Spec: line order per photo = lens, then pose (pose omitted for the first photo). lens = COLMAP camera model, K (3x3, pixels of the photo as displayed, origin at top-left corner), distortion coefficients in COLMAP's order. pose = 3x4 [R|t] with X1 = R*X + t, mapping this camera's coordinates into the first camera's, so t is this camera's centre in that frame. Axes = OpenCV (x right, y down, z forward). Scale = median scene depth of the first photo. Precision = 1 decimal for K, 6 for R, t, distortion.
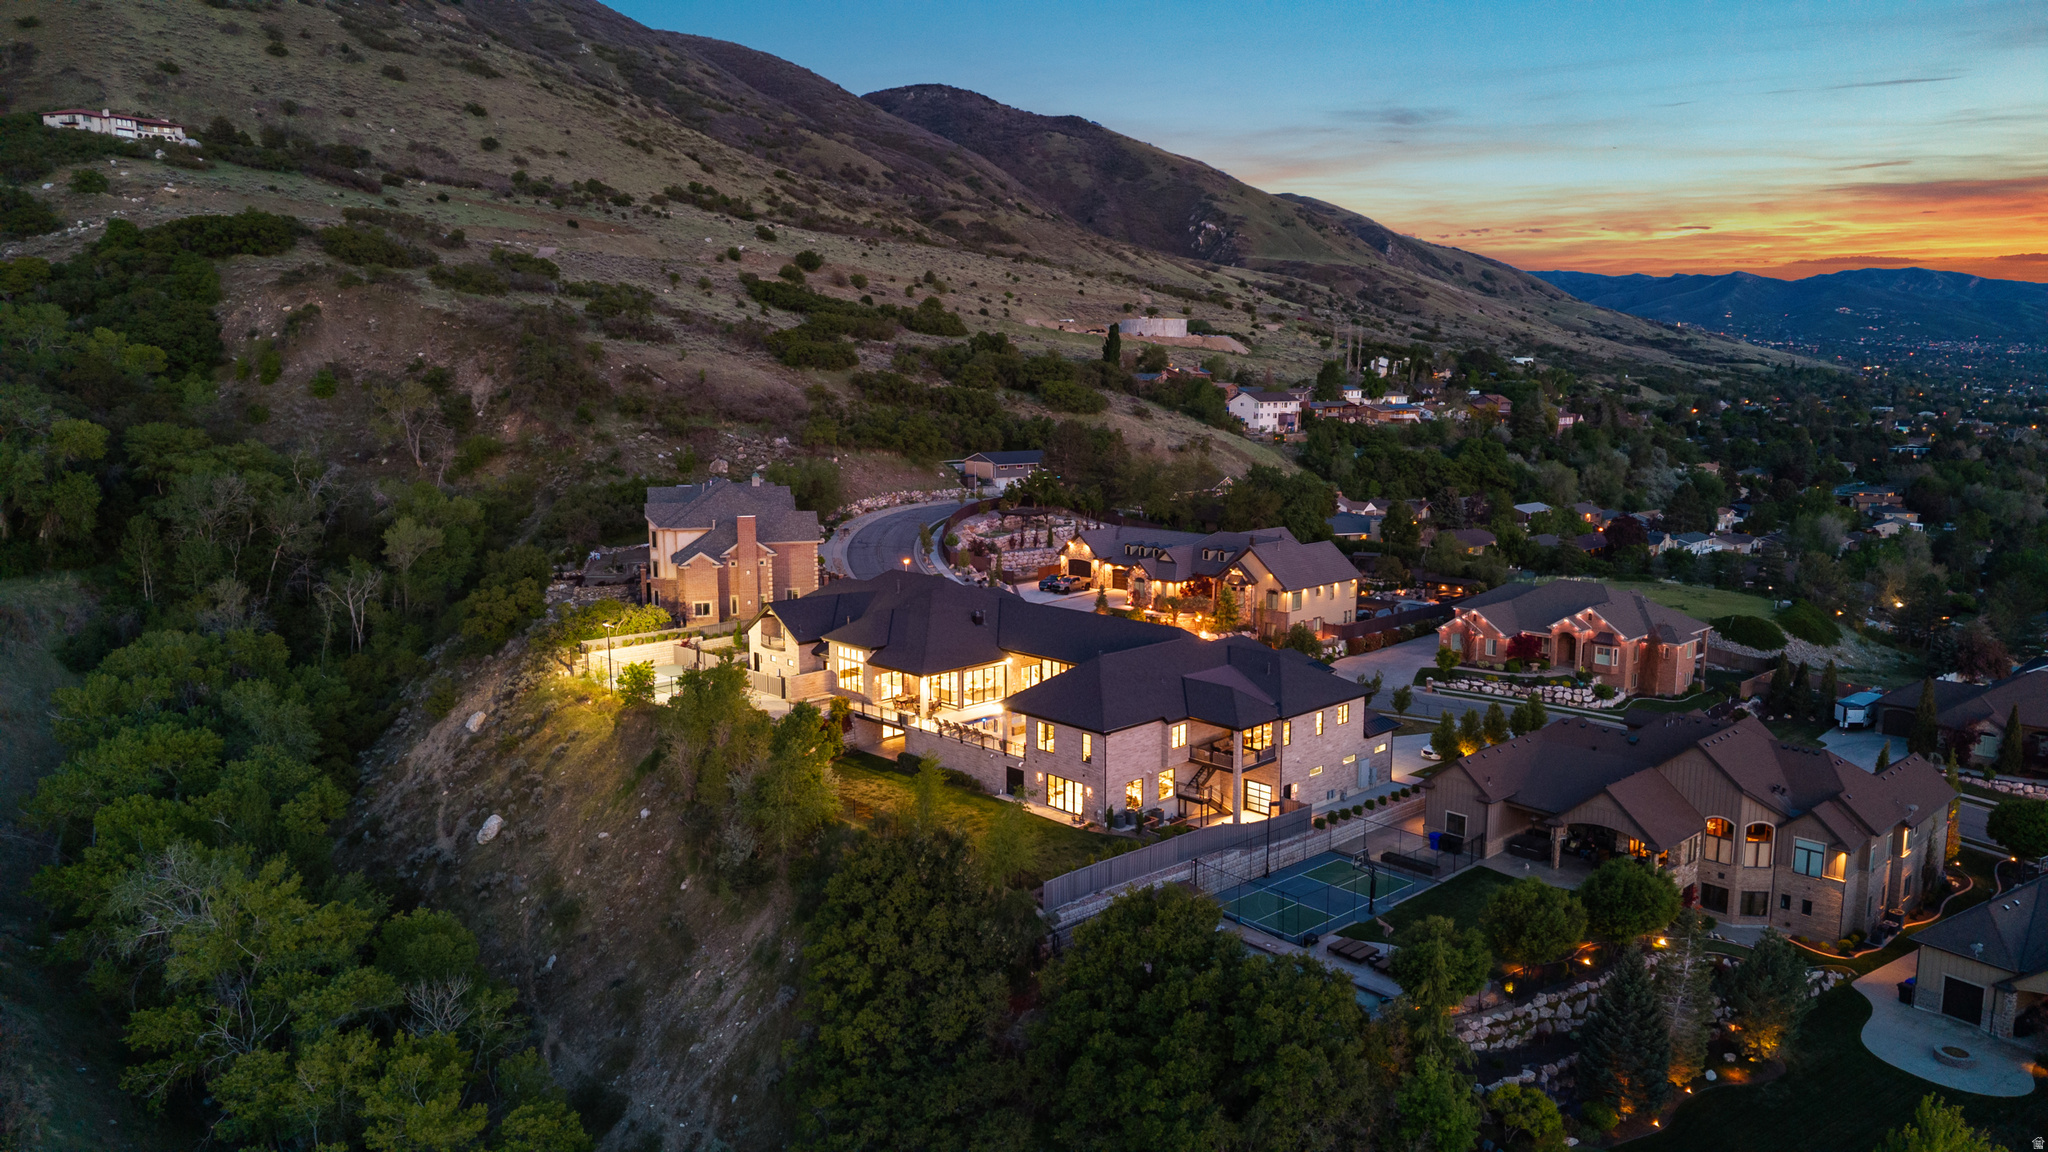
lens RADIAL K [[1360.1, 0, 1031.7], [0, 1360.1, 579.7], [0, 0, 1]] dist [0.041223, -0.048583]
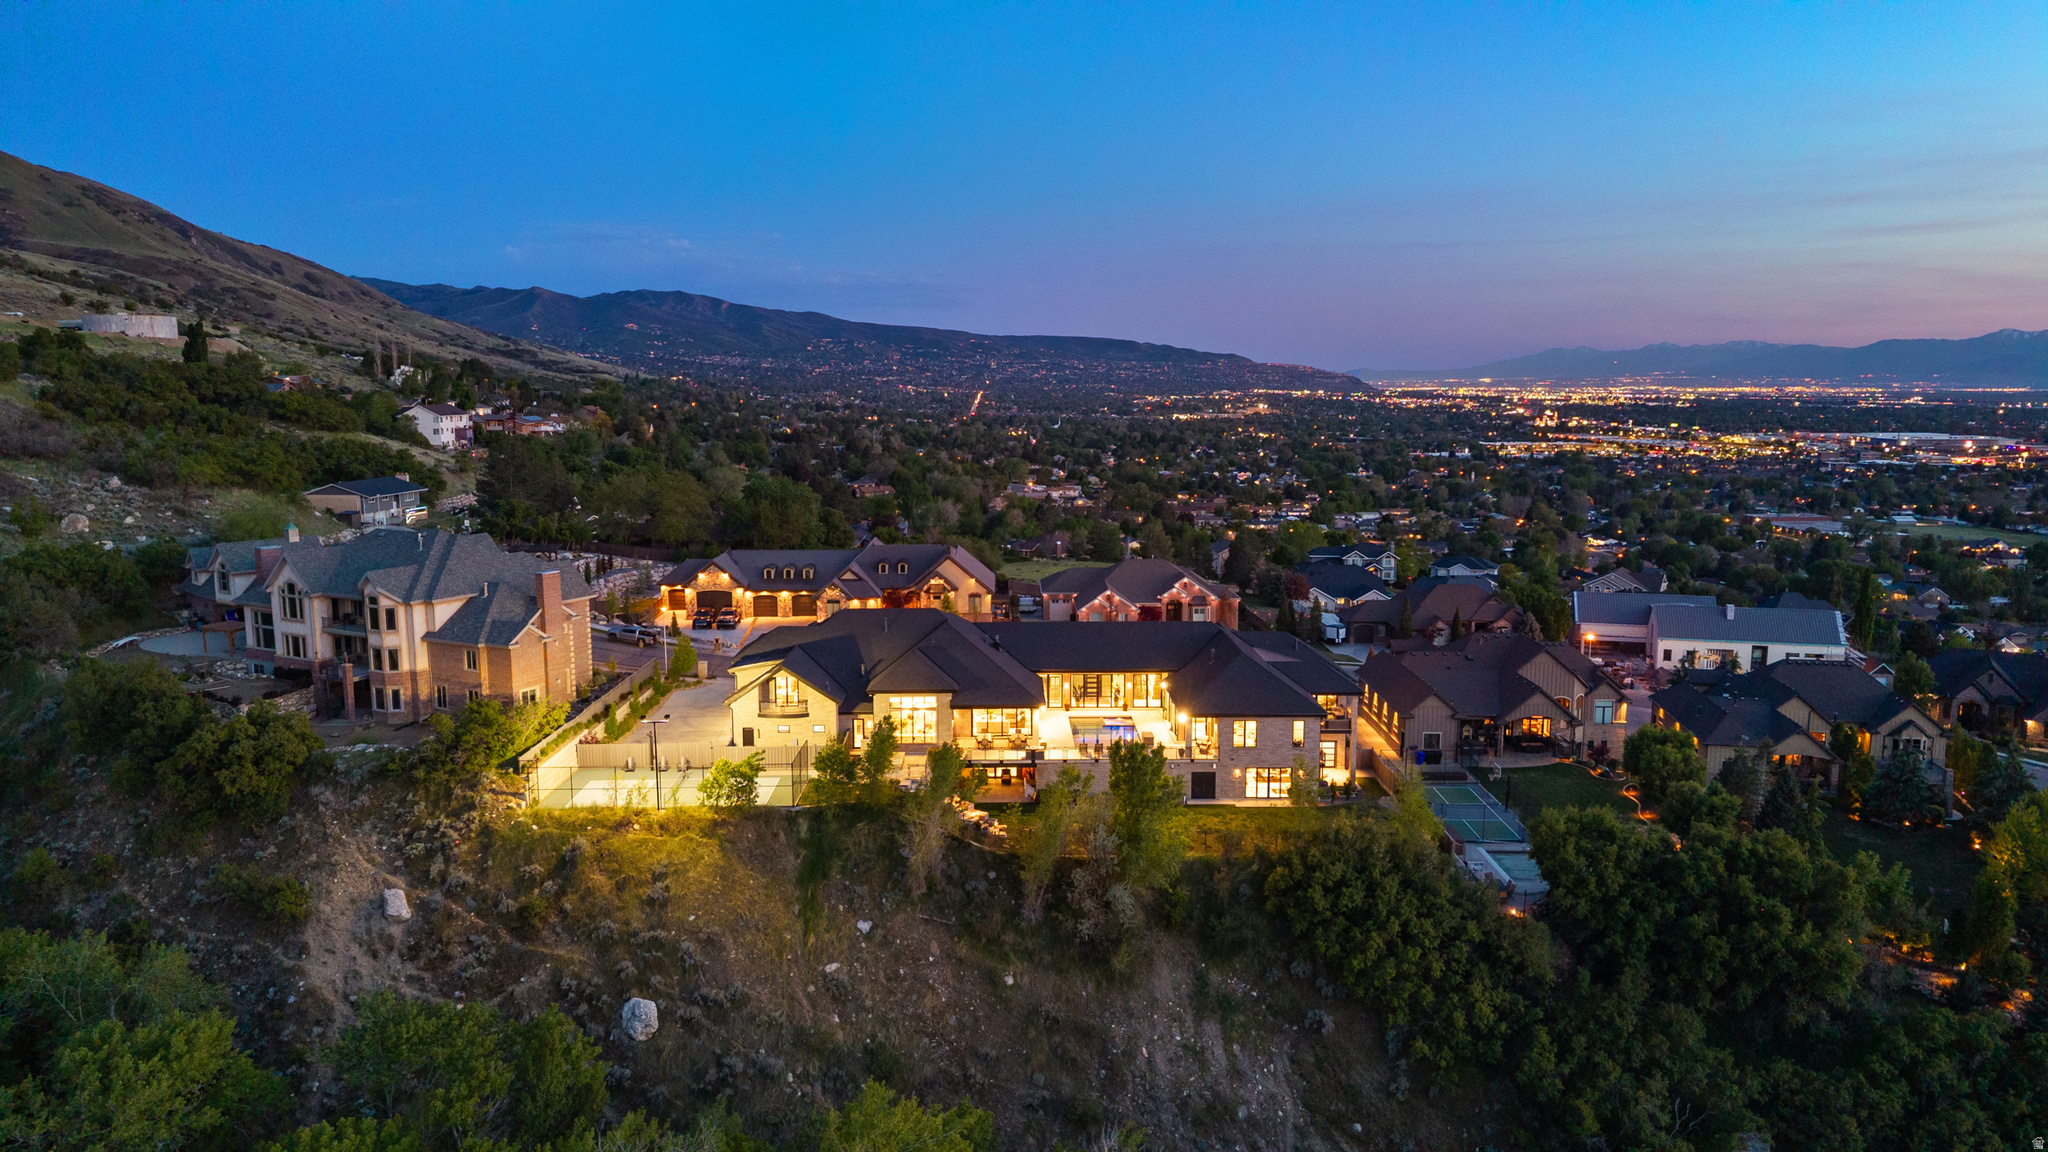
lens RADIAL K [[1360.1, 0, 1027.9], [0, 1360.1, 566.3], [0, 0, 1]] dist [0.041223, -0.048583]
pose [[0.688884, -0.098356, 0.718168, -0.482983], [0.109899, 0.993470, 0.030642, -0.036322], [-0.716493, 0.057817, 0.695195, 0.213536]]
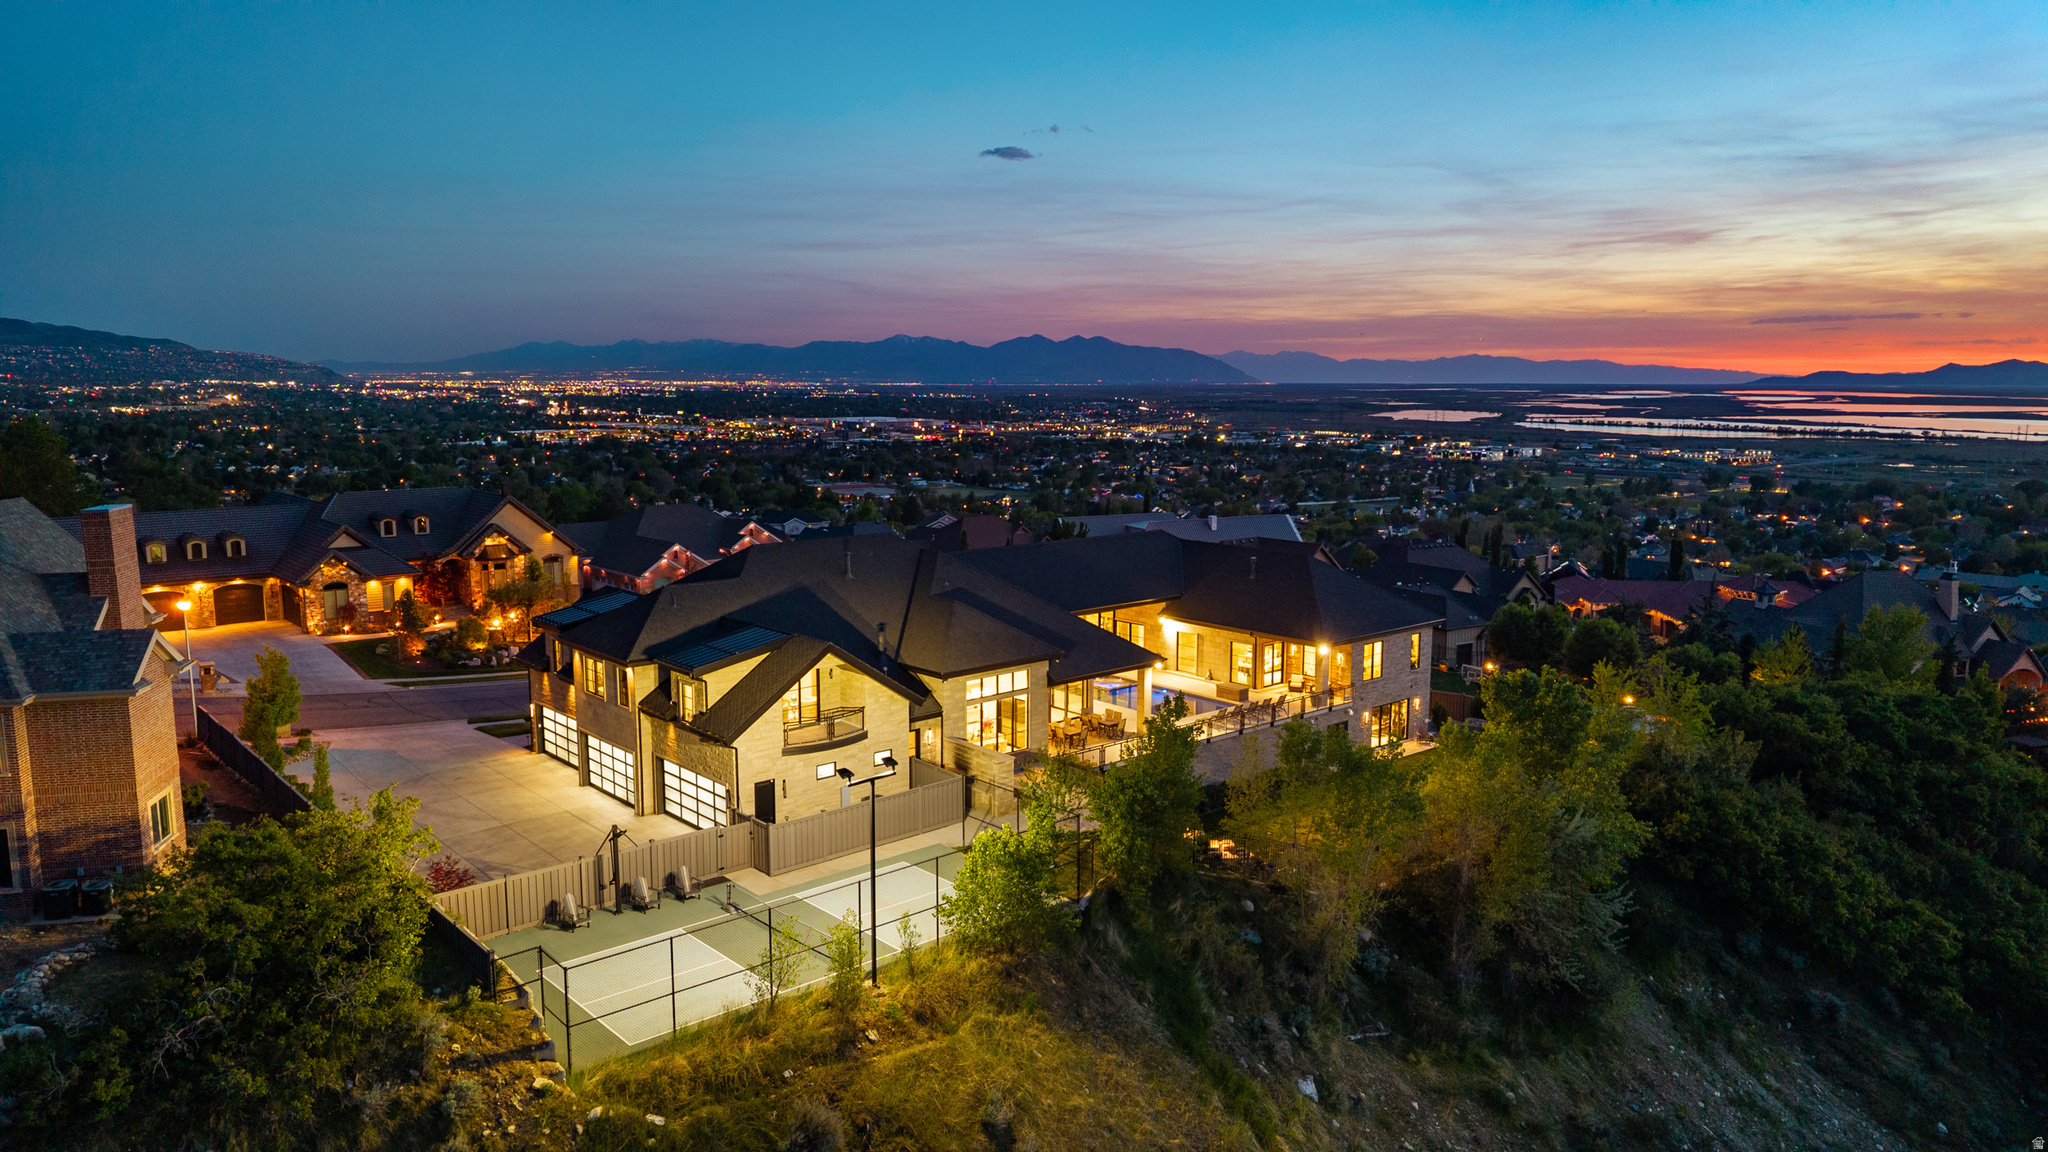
lens RADIAL K [[1360.1, 0, 1023.5], [0, 1360.1, 584.6], [0, 0, 1]] dist [0.041223, -0.048583]
pose [[0.058256, -0.151505, 0.986738, -0.423284], [0.147501, 0.978875, 0.141589, -0.035296], [-0.987345, 0.137297, 0.079373, 0.636989]]
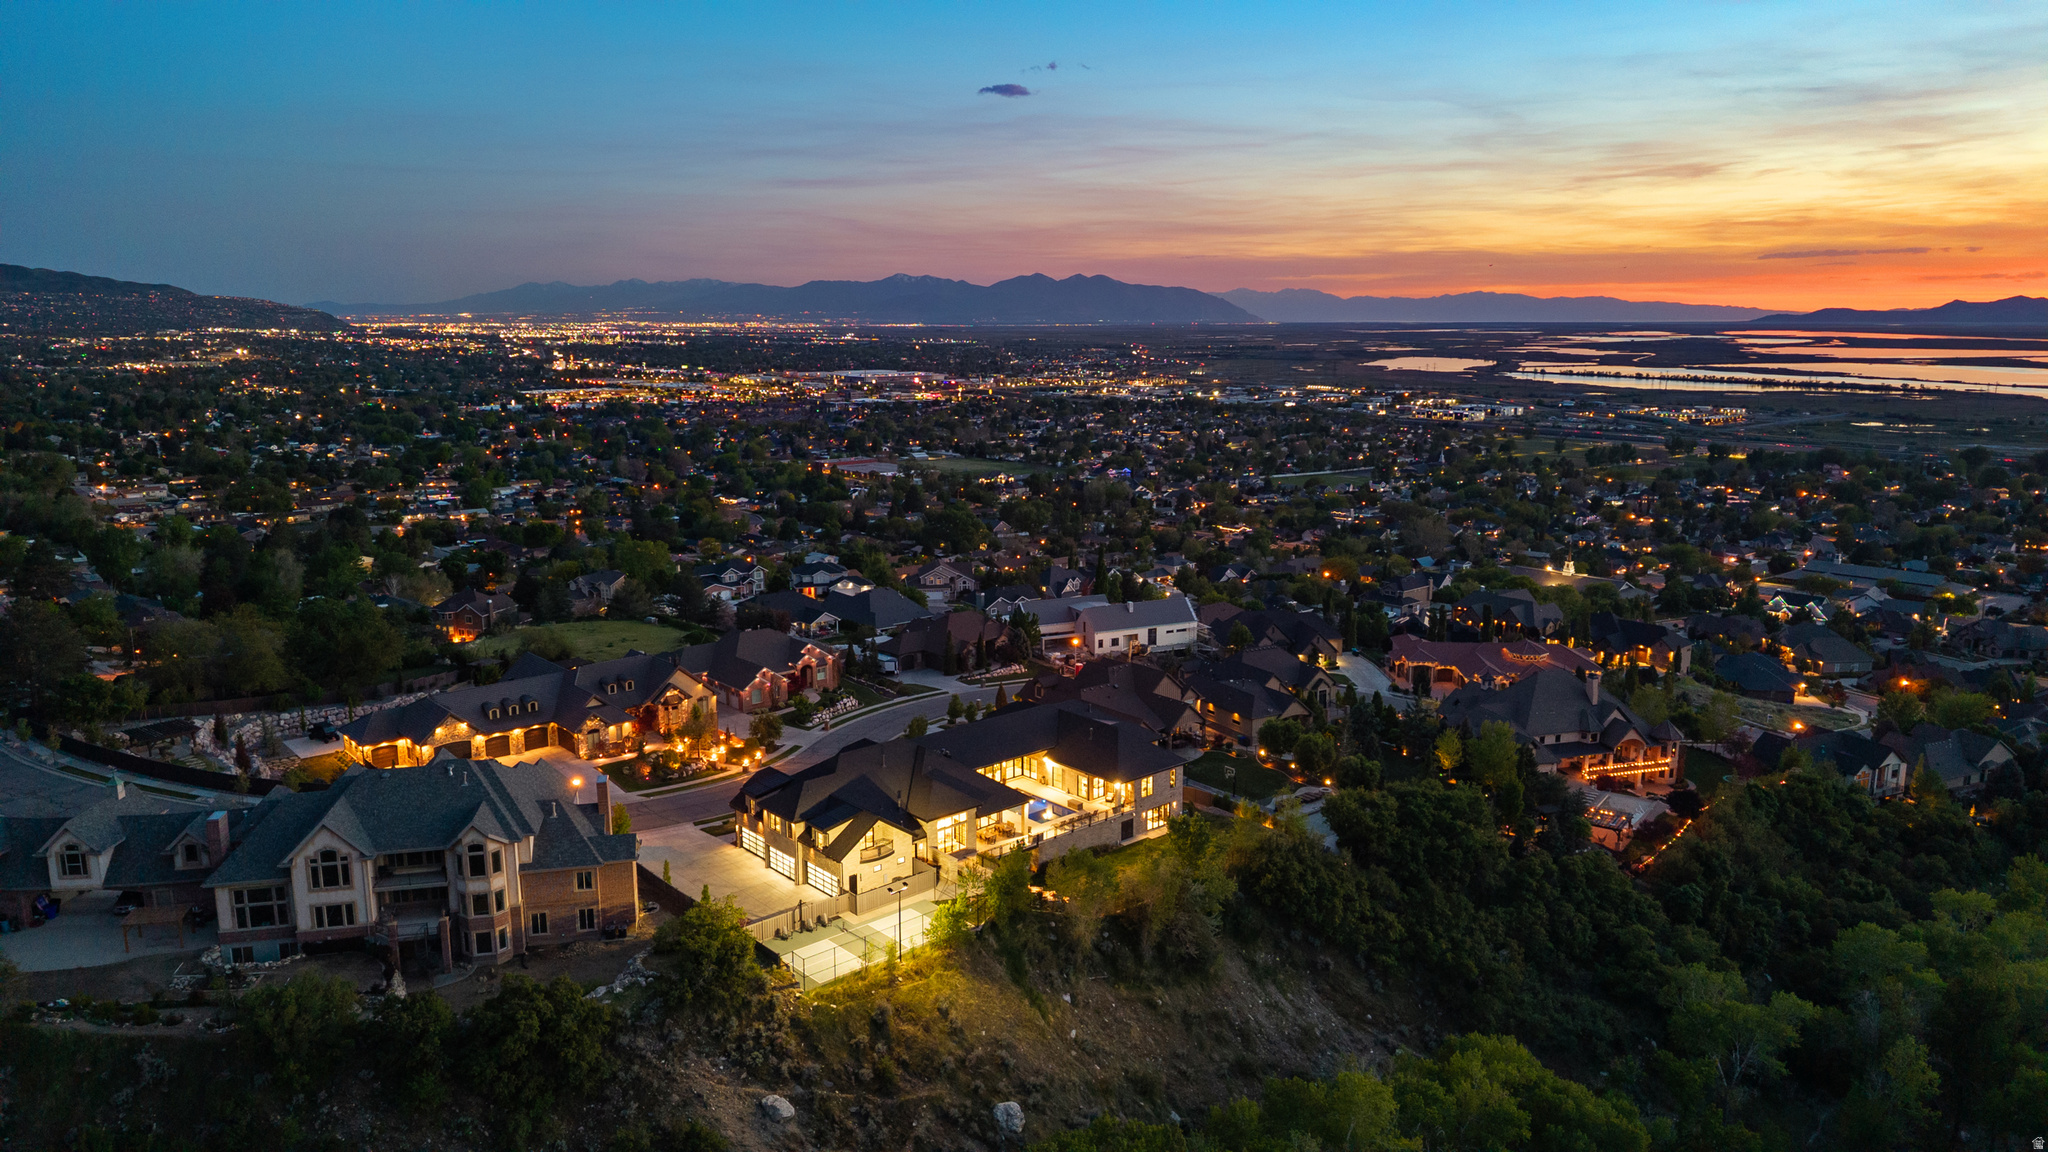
lens RADIAL K [[1360.1, 0, 1023.6], [0, 1360.1, 568.3], [0, 0, 1]] dist [0.041223, -0.048583]
pose [[0.058780, -0.182515, 0.981444, -0.806547], [0.151510, 0.973386, 0.171942, -0.224675], [-0.986706, 0.138592, 0.084869, 0.550756]]
